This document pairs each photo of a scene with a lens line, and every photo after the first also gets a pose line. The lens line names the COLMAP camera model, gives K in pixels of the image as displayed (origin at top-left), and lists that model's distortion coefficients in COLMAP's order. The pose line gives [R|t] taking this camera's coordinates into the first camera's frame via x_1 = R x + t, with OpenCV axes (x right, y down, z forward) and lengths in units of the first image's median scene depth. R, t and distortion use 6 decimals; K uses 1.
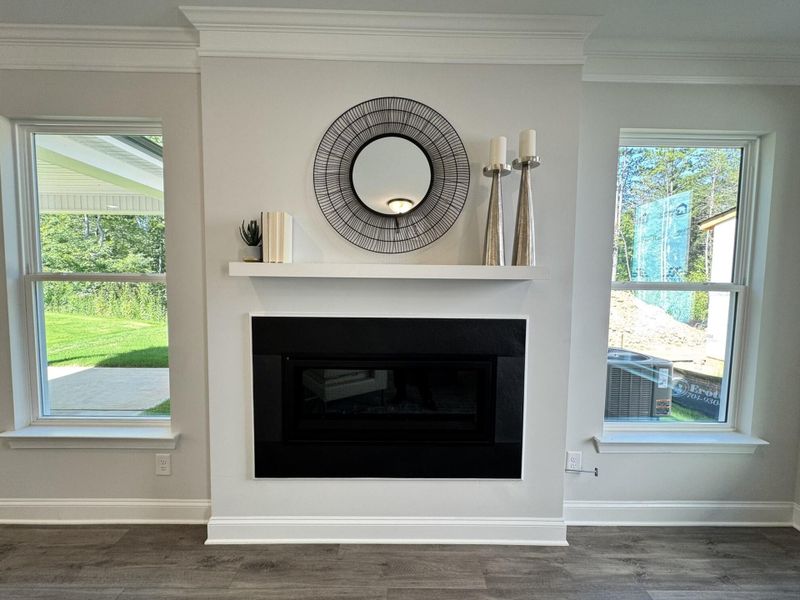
lens RADIAL K [[320.5, 0, 401.4], [0, 320.5, 297.7], [0, 0, 1]] dist [-0.001845, 0.001061]
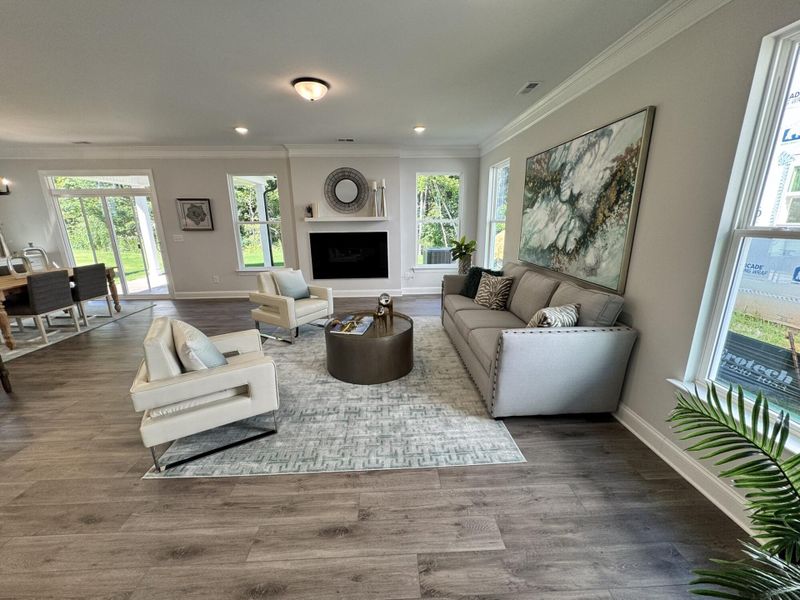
lens RADIAL K [[320.5, 0, 398.0], [0, 320.5, 303.6], [0, 0, 1]] dist [-0.001845, 0.001061]
pose [[0.999012, -0.032806, 0.029973, 0.389073], [0.026036, 0.978736, 0.203467, 0.132374], [-0.036011, -0.202486, 0.978623, -2.726046]]
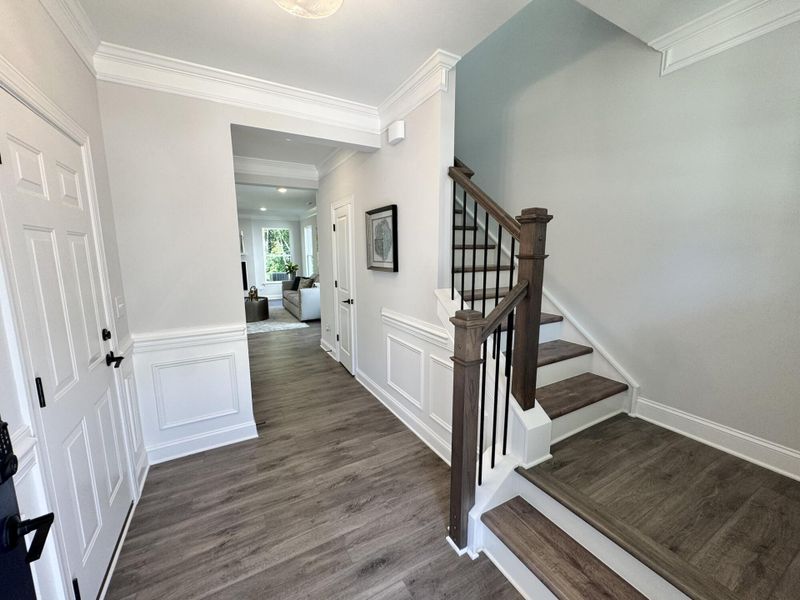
lens RADIAL K [[320.5, 0, 400.6], [0, 320.5, 299.6], [0, 0, 1]] dist [-0.001845, 0.001061]
pose [[0.873356, -0.086509, 0.479338, 0.009449], [0.044842, 0.994202, 0.097728, 0.319870], [-0.485013, -0.063857, 0.872172, -5.632295]]
